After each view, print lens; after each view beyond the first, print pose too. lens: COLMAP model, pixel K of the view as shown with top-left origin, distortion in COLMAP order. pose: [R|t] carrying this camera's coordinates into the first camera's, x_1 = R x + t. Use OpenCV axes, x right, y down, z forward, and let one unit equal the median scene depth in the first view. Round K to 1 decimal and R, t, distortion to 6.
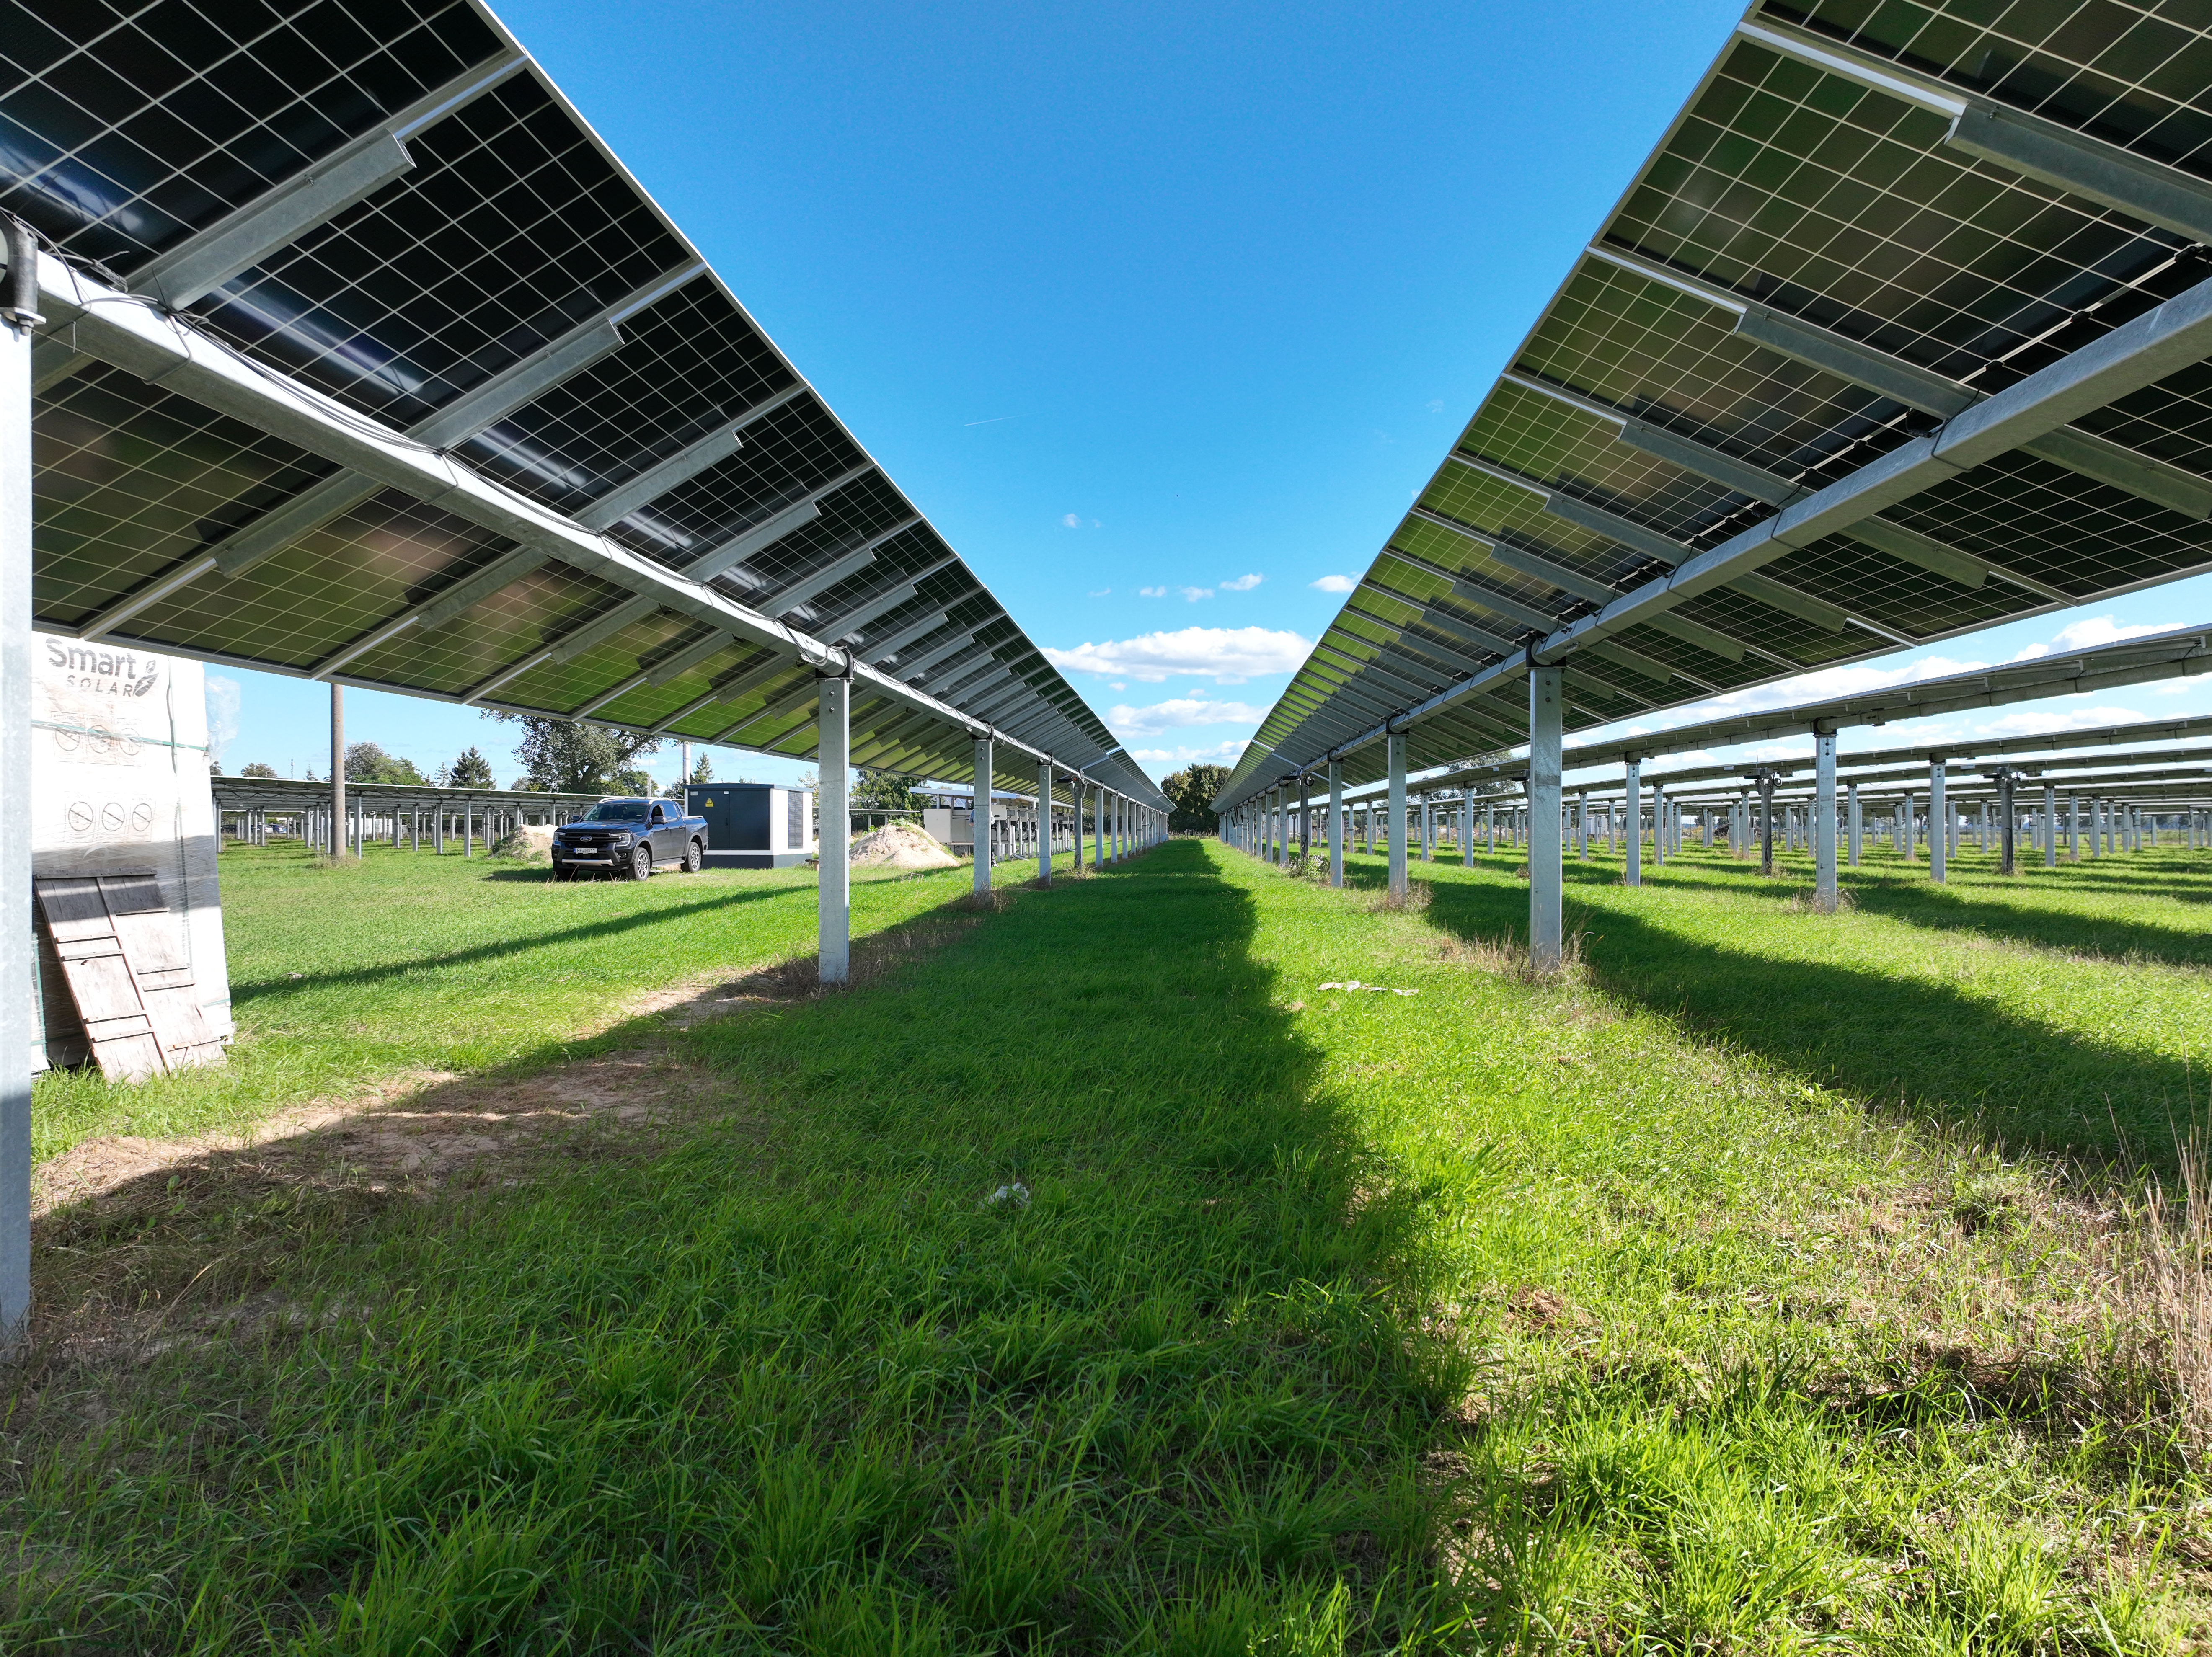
lens RADIAL K [[1549.0, 0, 1106.0], [0, 1549.0, 828.5], [0, 0, 1]] dist [0.003904, 0.008649]
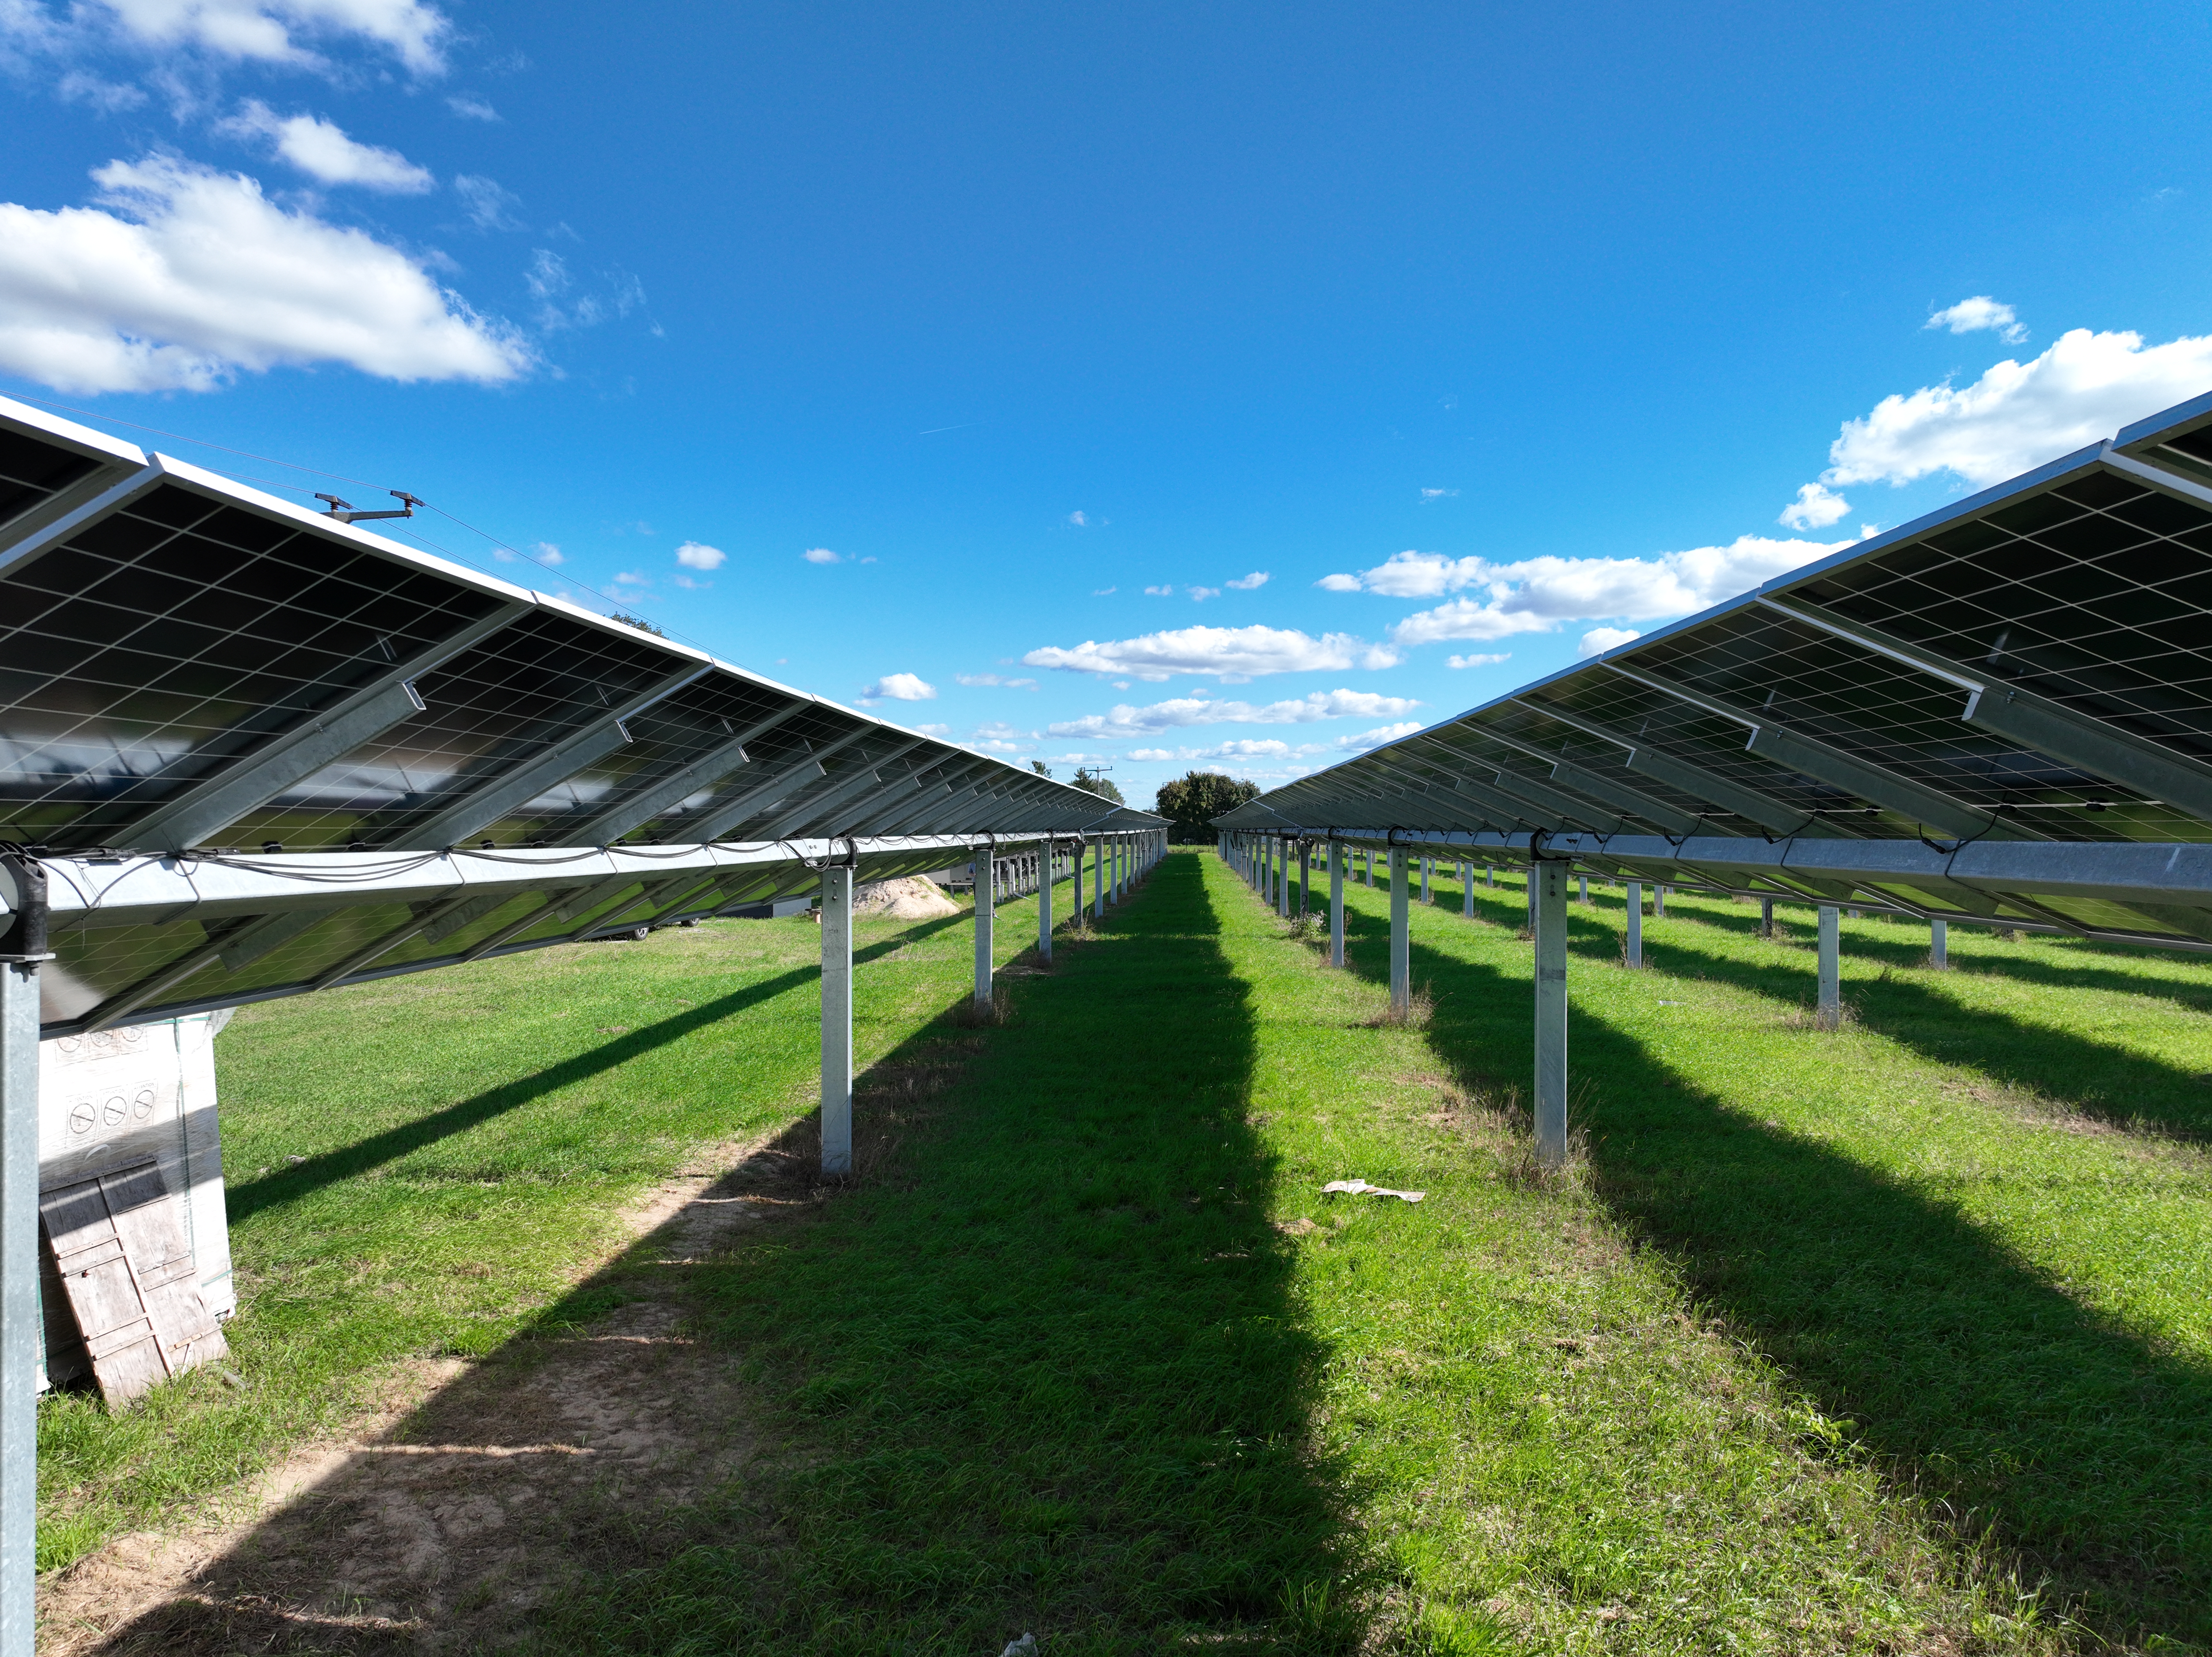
lens RADIAL K [[1549.0, 0, 1106.0], [0, 1549.0, 828.5], [0, 0, 1]] dist [0.003904, 0.008649]
pose [[0.999999, 0.000439, 0.000907, -0.004429], [-0.000437, 0.999998, -0.002066, -0.156671], [-0.000908, 0.002065, 0.999997, 0.002847]]
